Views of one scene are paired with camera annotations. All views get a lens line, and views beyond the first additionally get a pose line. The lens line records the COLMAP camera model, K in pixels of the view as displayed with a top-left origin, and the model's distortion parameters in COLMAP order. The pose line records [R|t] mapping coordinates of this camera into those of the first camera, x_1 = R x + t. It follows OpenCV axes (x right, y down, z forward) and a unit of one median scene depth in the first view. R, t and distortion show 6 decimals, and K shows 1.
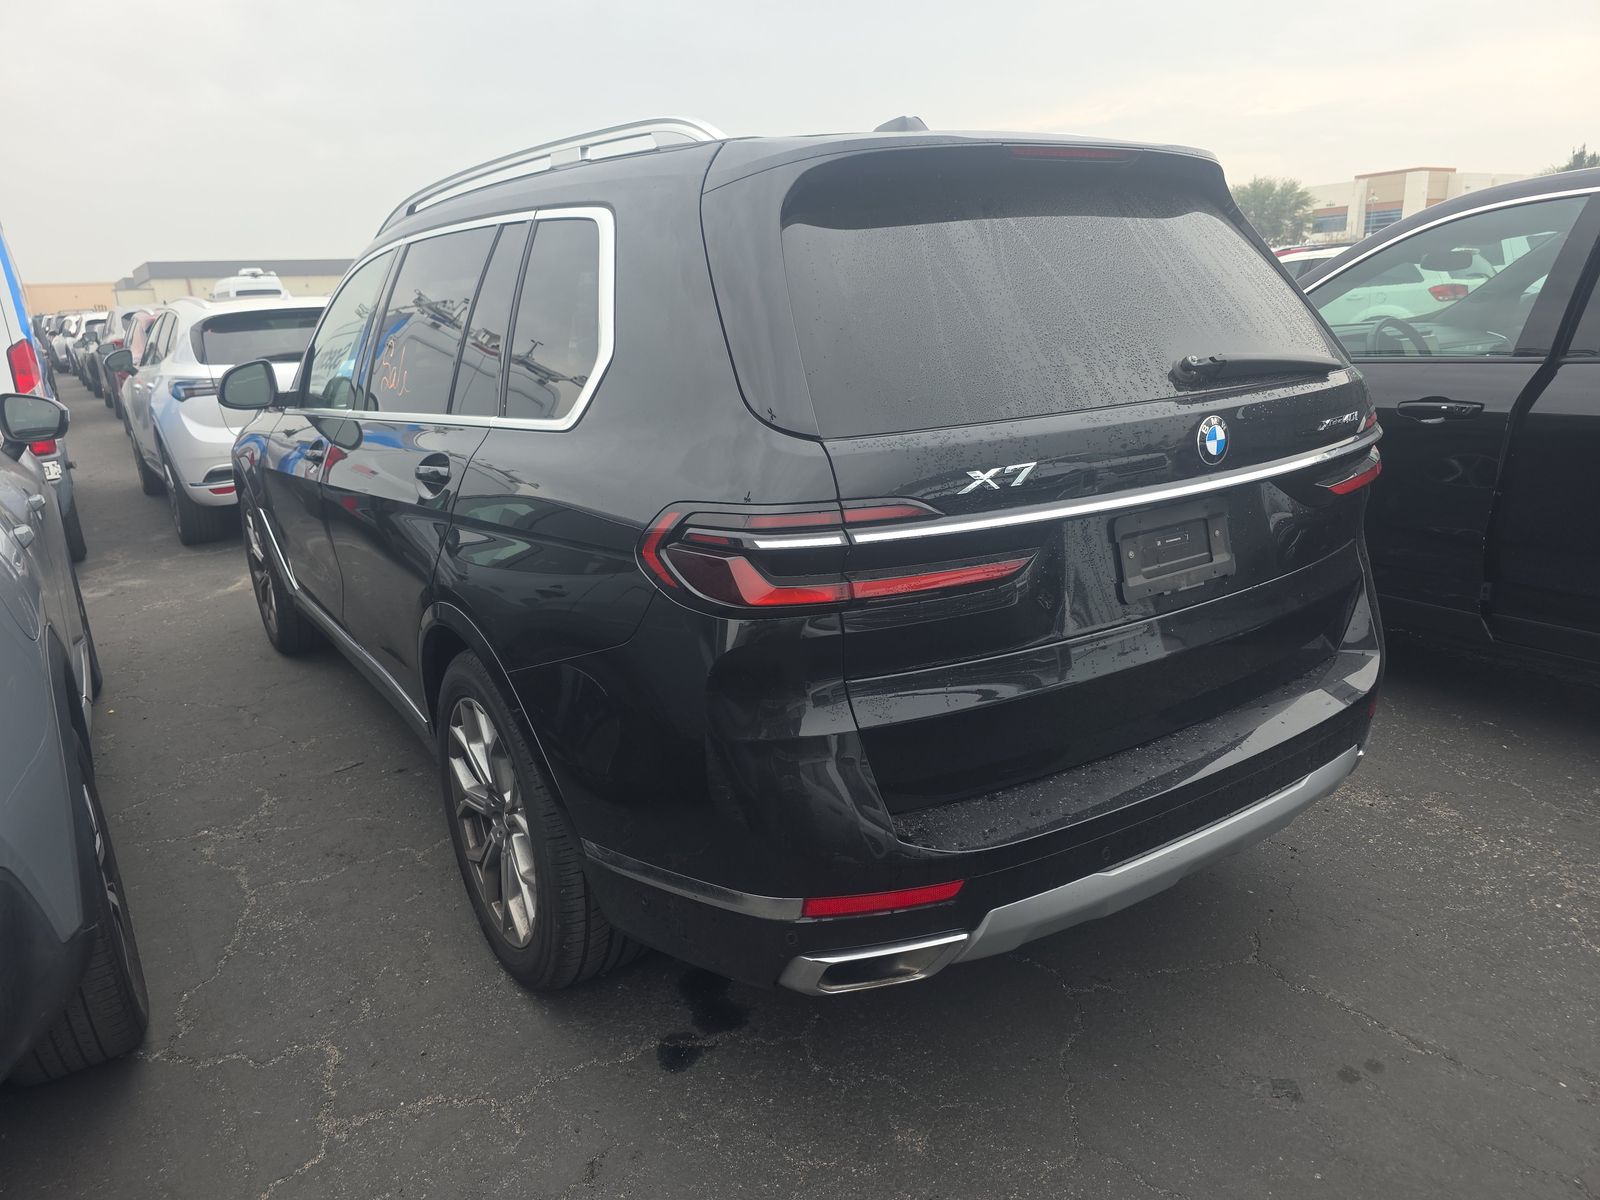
lens RADIAL K [[1099.1, 0, 800.0], [0, 1099.1, 600.0], [0, 0, 1]] dist [0.066271, -0.069644]
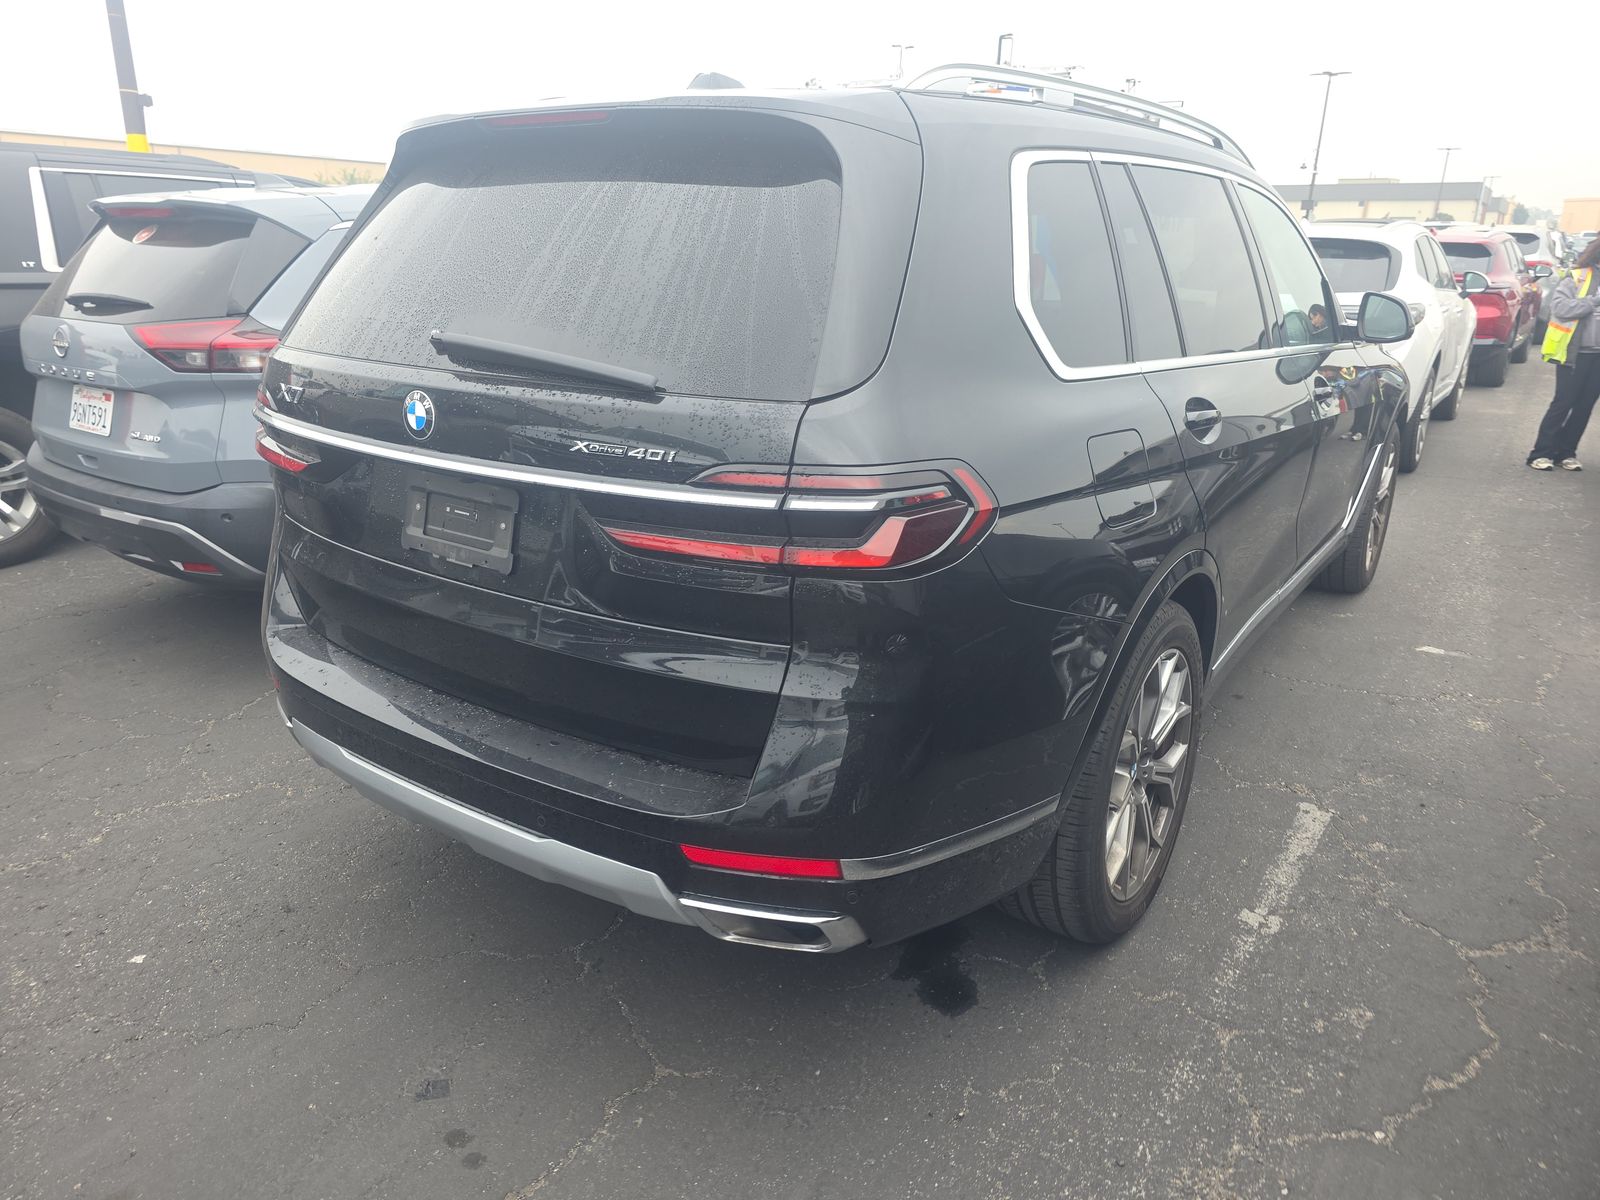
lens RADIAL K [[1117.8, 0, 796.9], [0, 1117.8, 605.8], [0, 0, 1]] dist [0.057319, -0.000275]
pose [[0.331581, 0.337121, -0.881138, 1.417853], [-0.279601, 0.927131, 0.249501, -0.327979], [0.901042, 0.163638, 0.401678, 0.904269]]
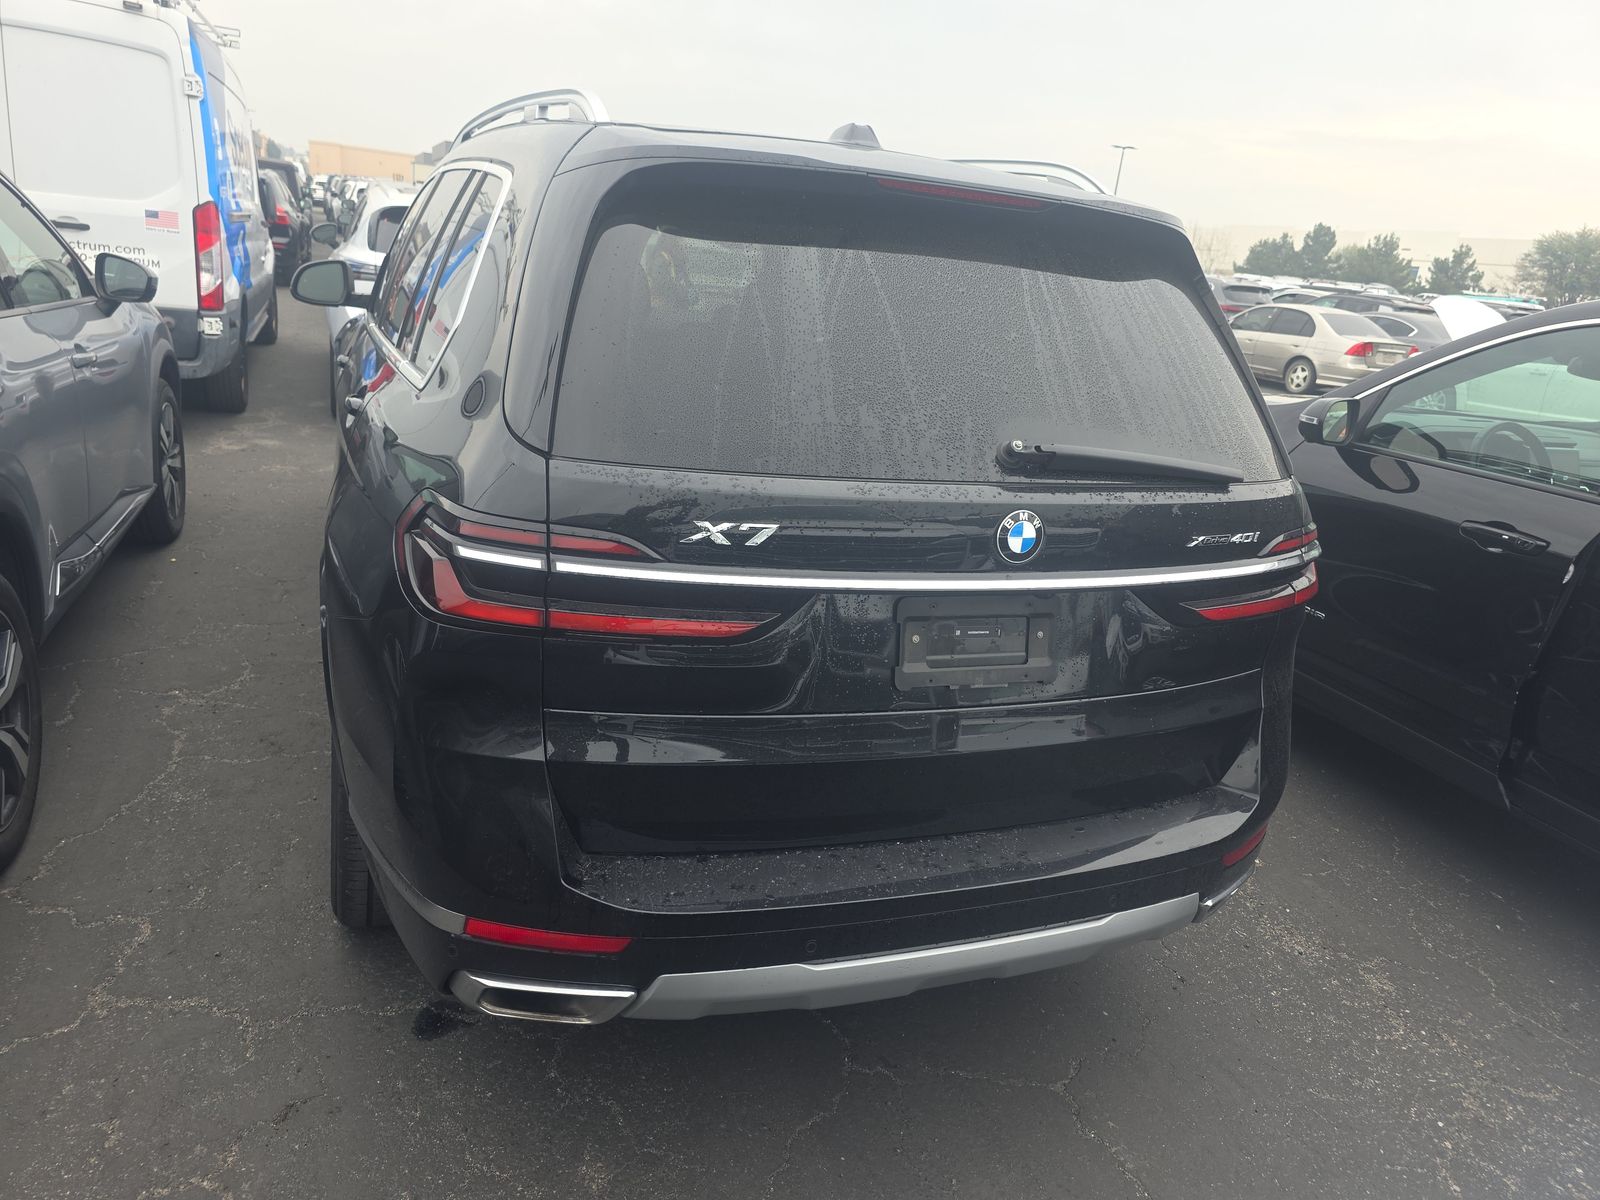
lens RADIAL K [[1100.4, 0, 815.1], [0, 1100.4, 596.0], [0, 0, 1]] dist [0.070112, -0.073441]
pose [[0.965146, 0.210866, -0.155013, 0.352348], [-0.205726, 0.977399, 0.048670, -0.103604], [0.161772, -0.015083, 0.986713, 0.078972]]
